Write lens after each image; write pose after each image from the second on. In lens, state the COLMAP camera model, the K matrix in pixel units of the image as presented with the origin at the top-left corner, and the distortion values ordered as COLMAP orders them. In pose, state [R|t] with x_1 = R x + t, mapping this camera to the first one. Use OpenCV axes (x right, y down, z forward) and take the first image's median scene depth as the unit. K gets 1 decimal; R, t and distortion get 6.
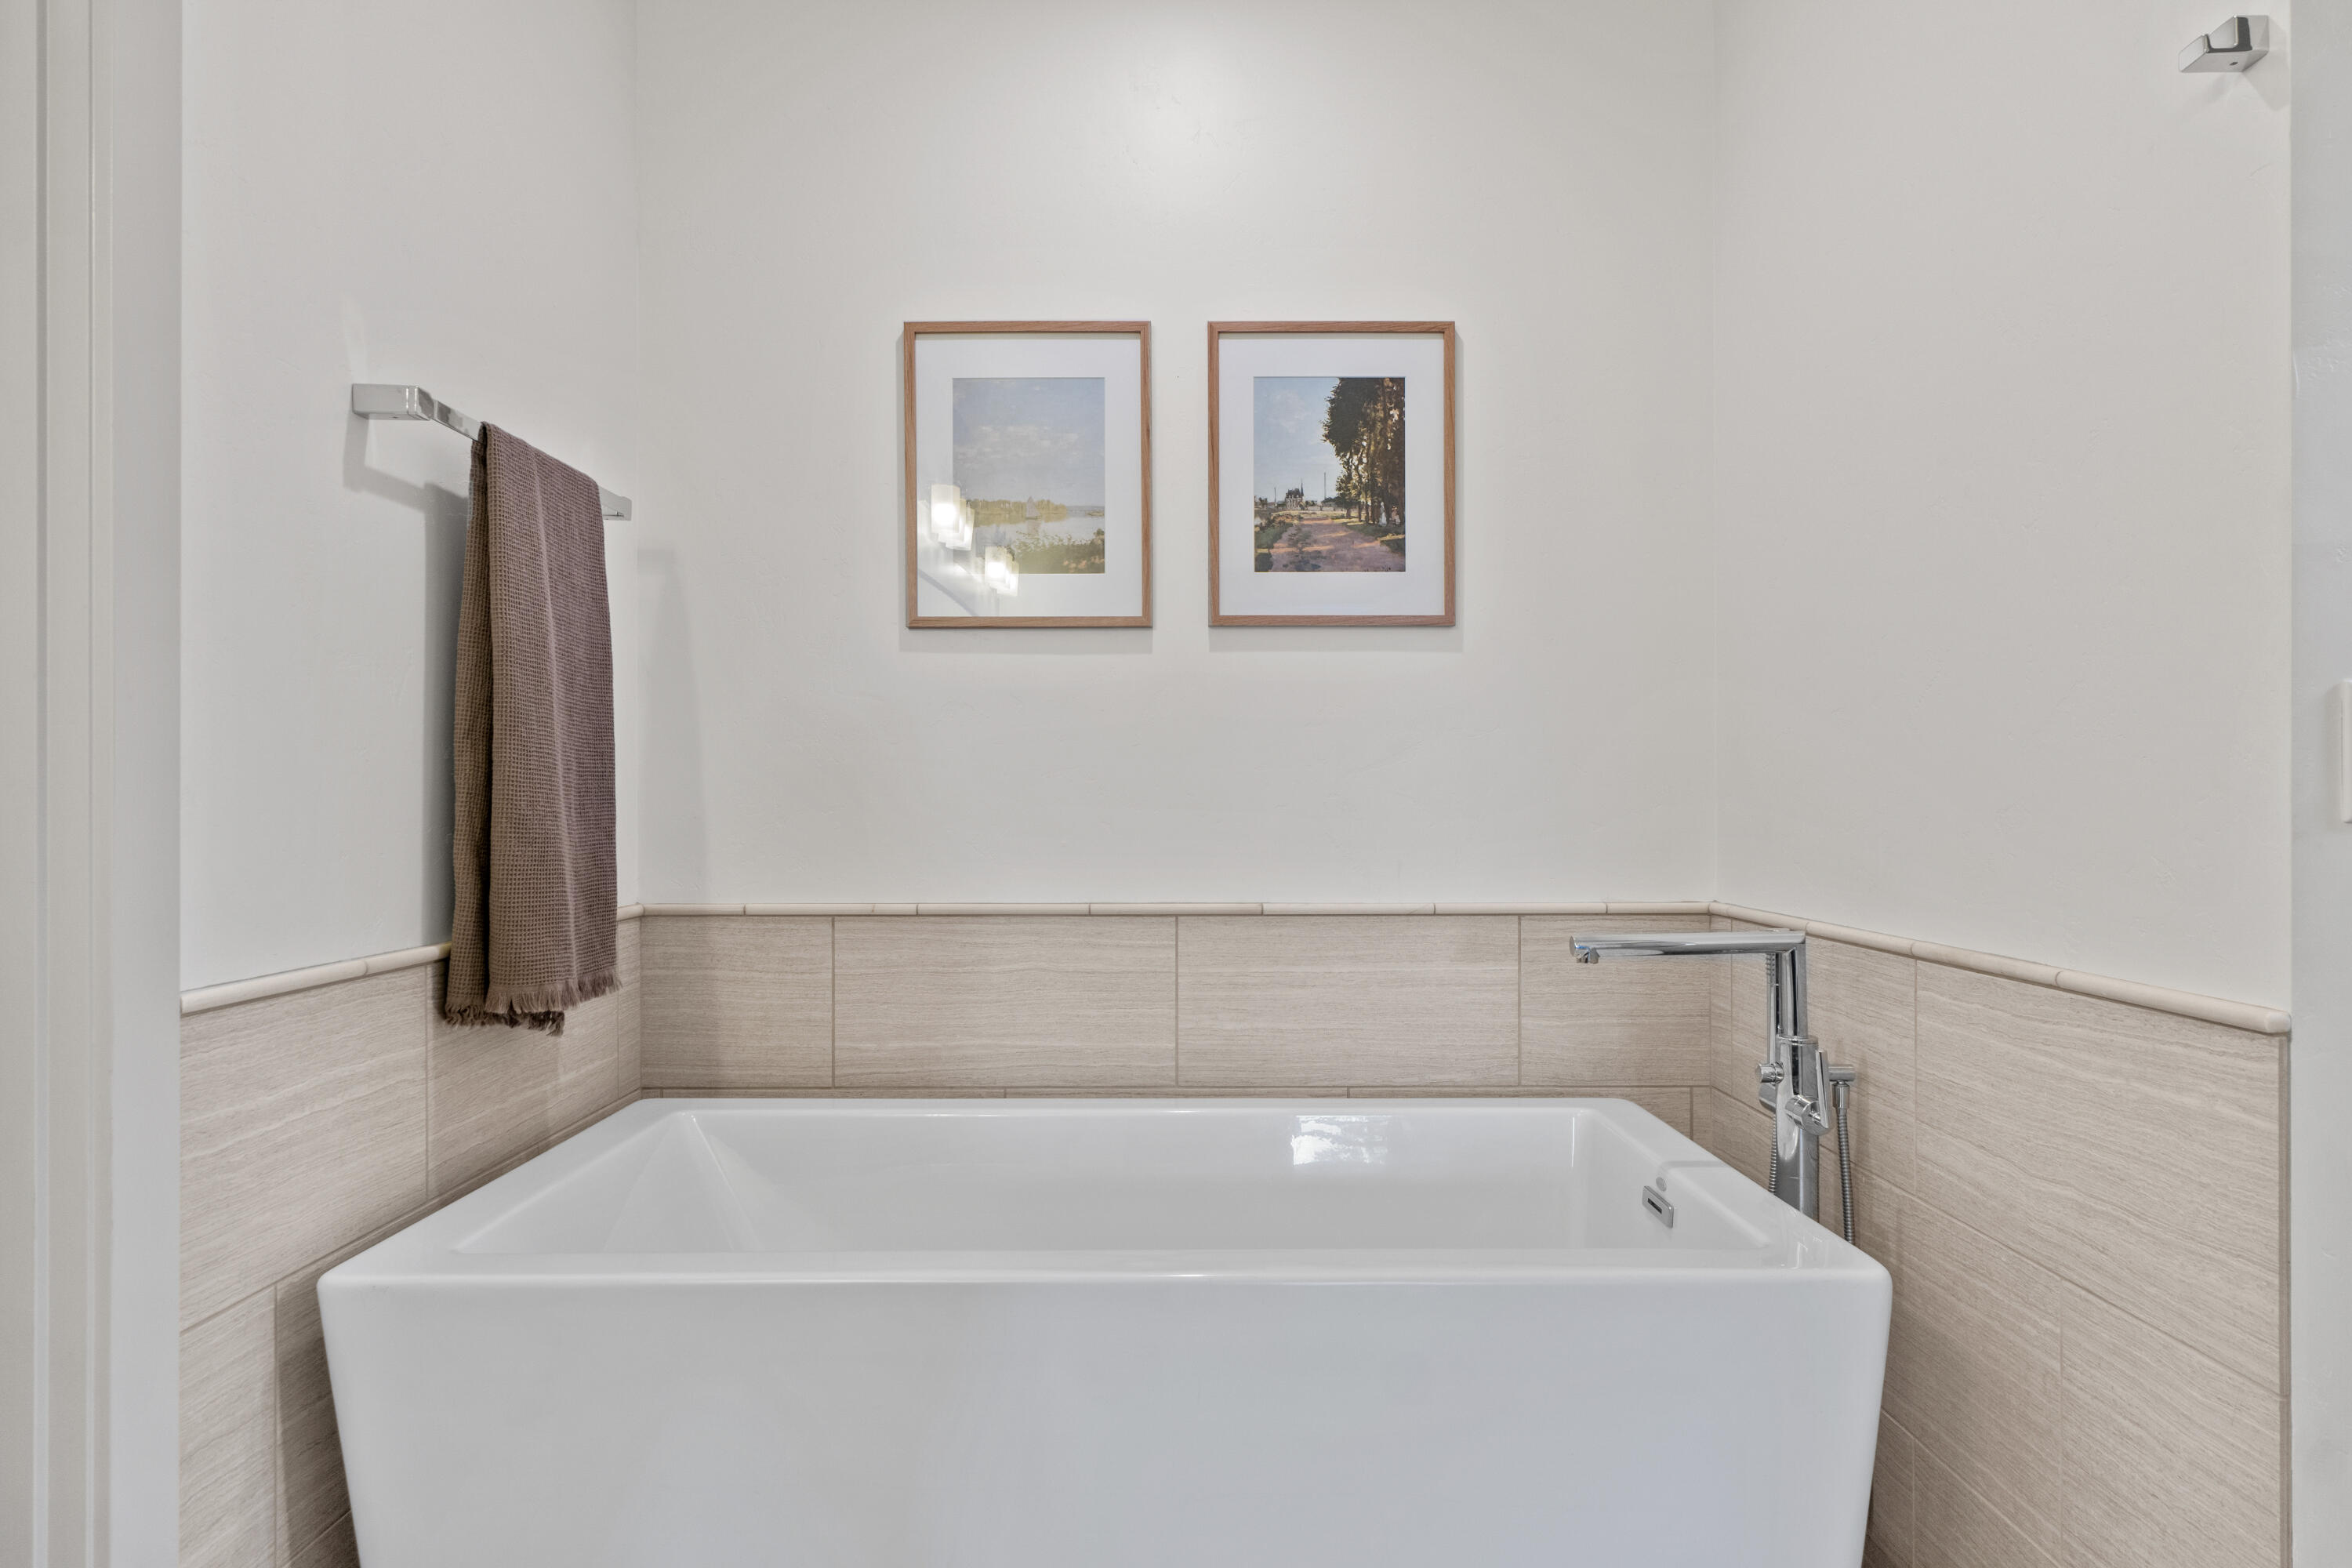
lens RADIAL K [[1393.6, 0, 1202.3], [0, 1393.6, 789.7], [0, 0, 1]] dist [-0.000149, -0.000178]
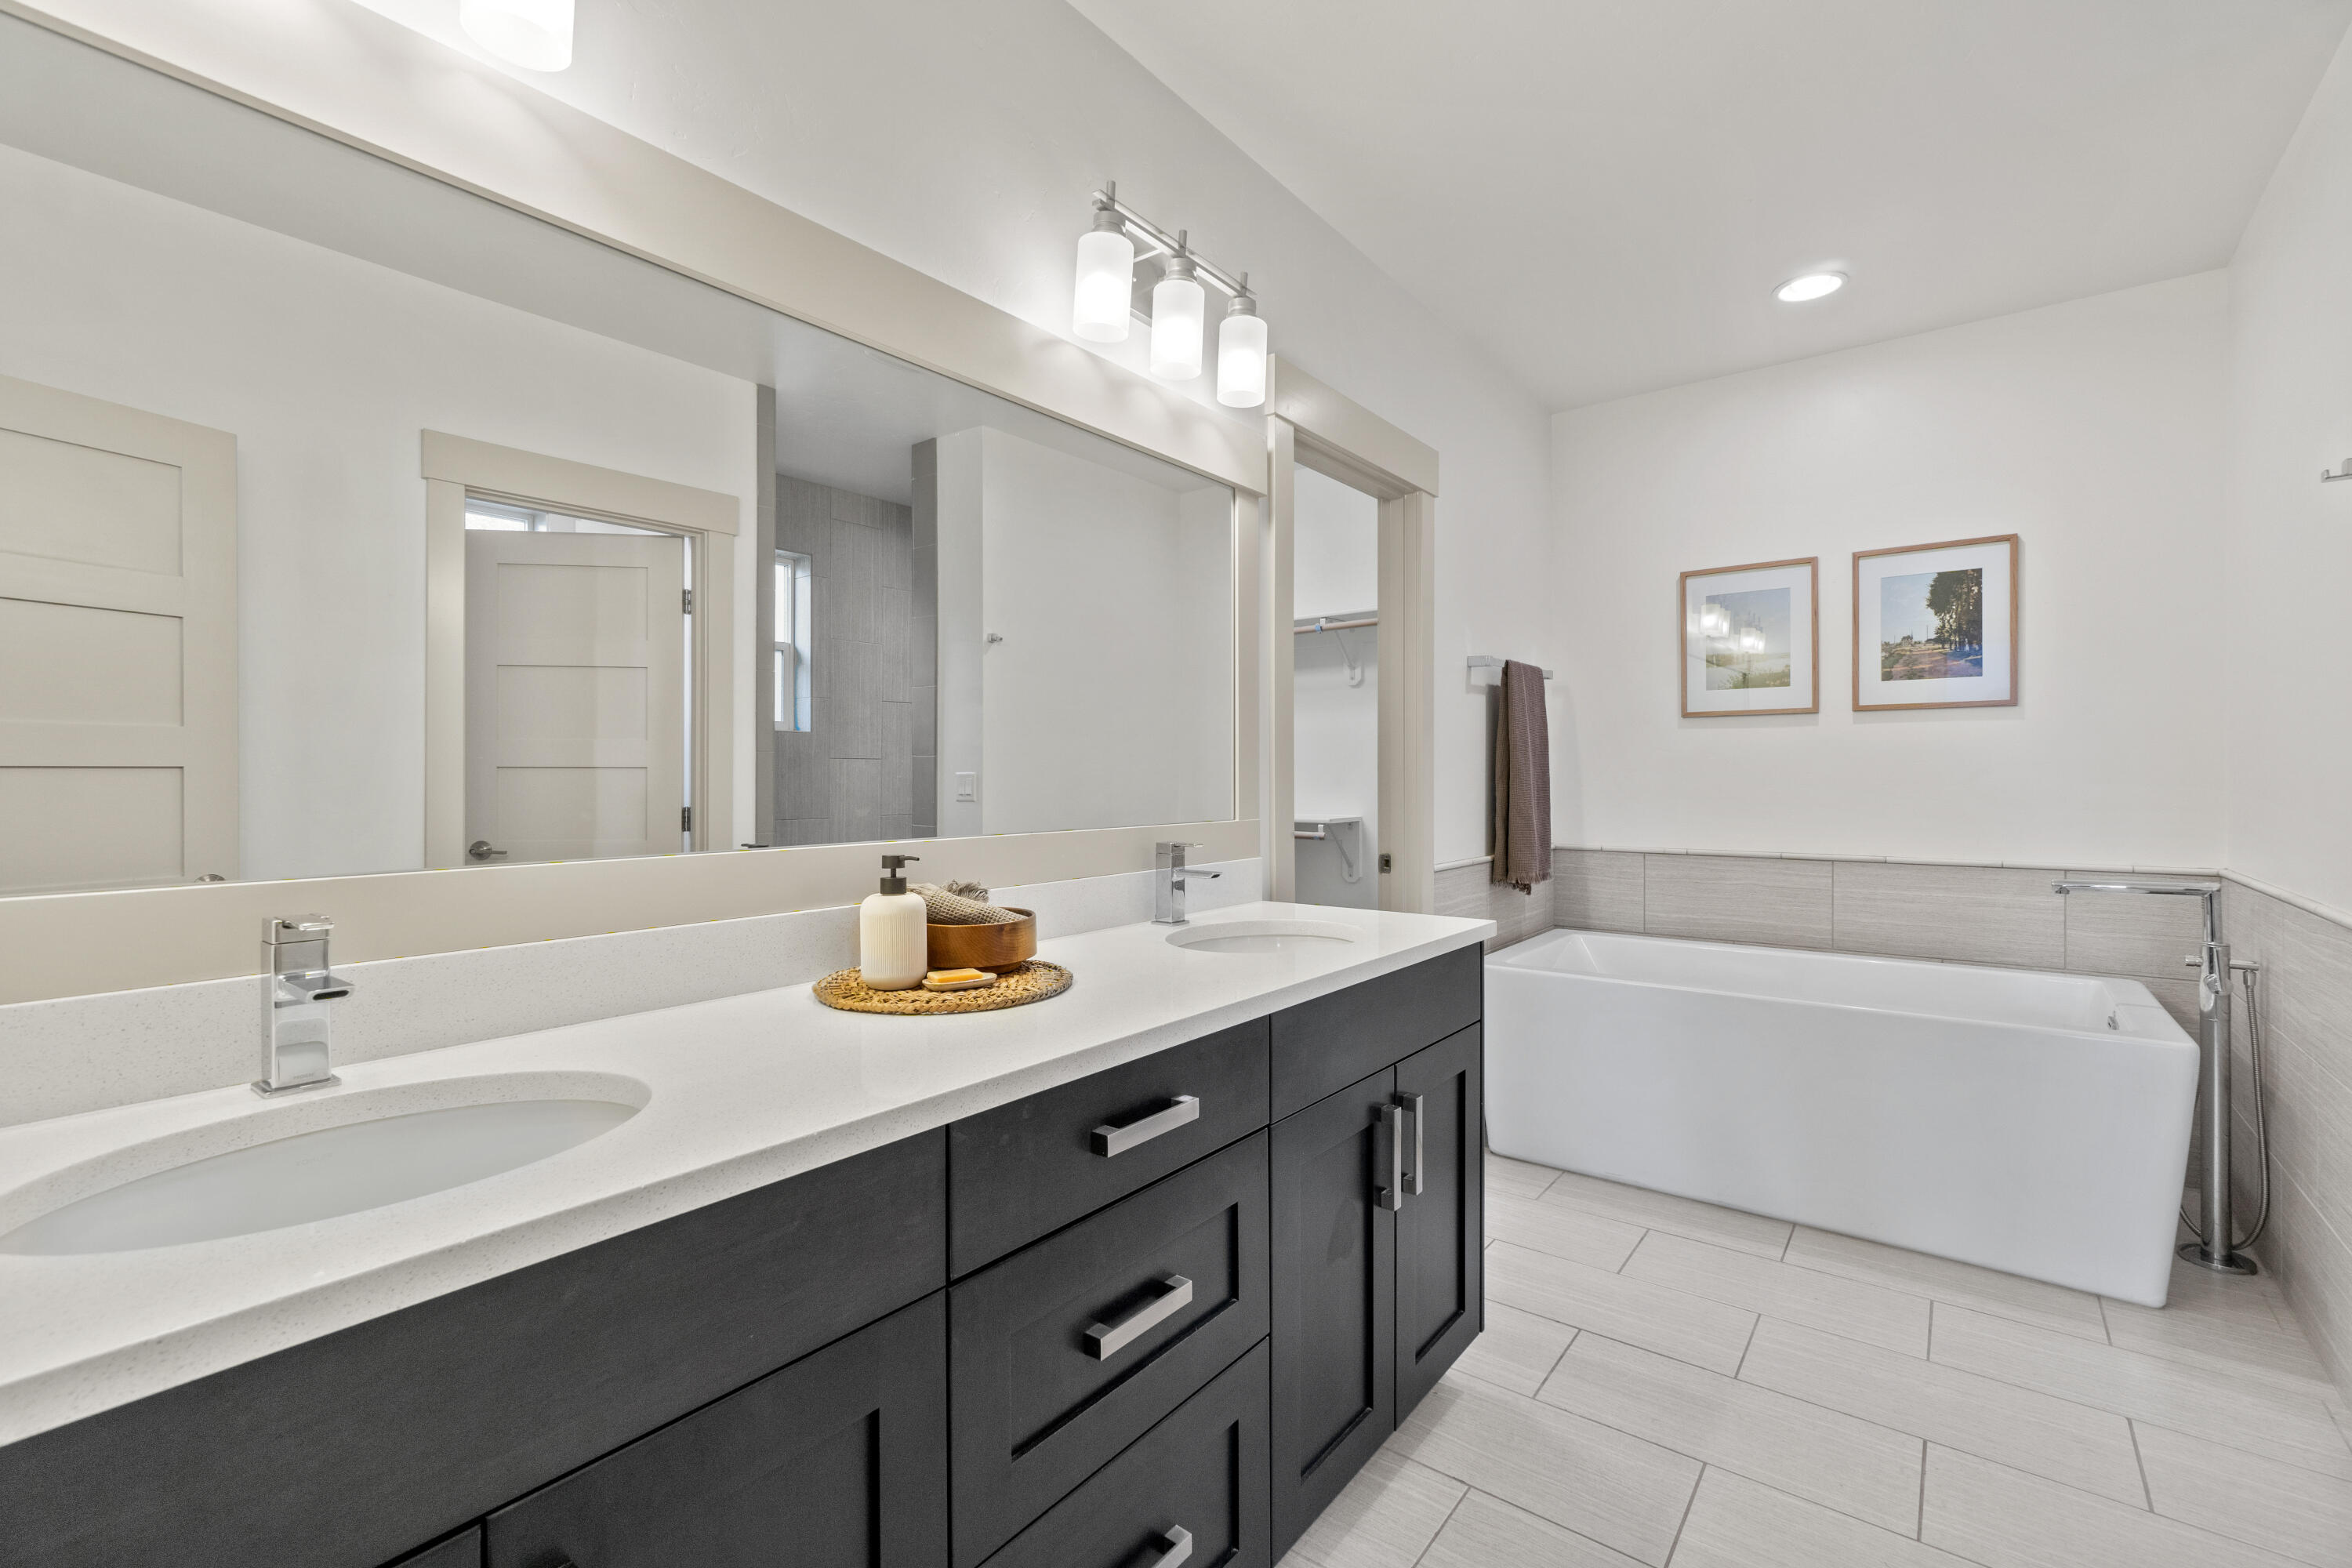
lens RADIAL K [[1017.5, 0, 1187.7], [0, 1017.5, 785.0], [0, 0, 1]] dist [-0.002810, 0.000725]
pose [[0.784050, 0.004635, -0.620680, 0.156303], [0.007892, 0.999817, 0.017436, -0.047240], [0.620647, -0.018569, 0.783870, -0.666698]]
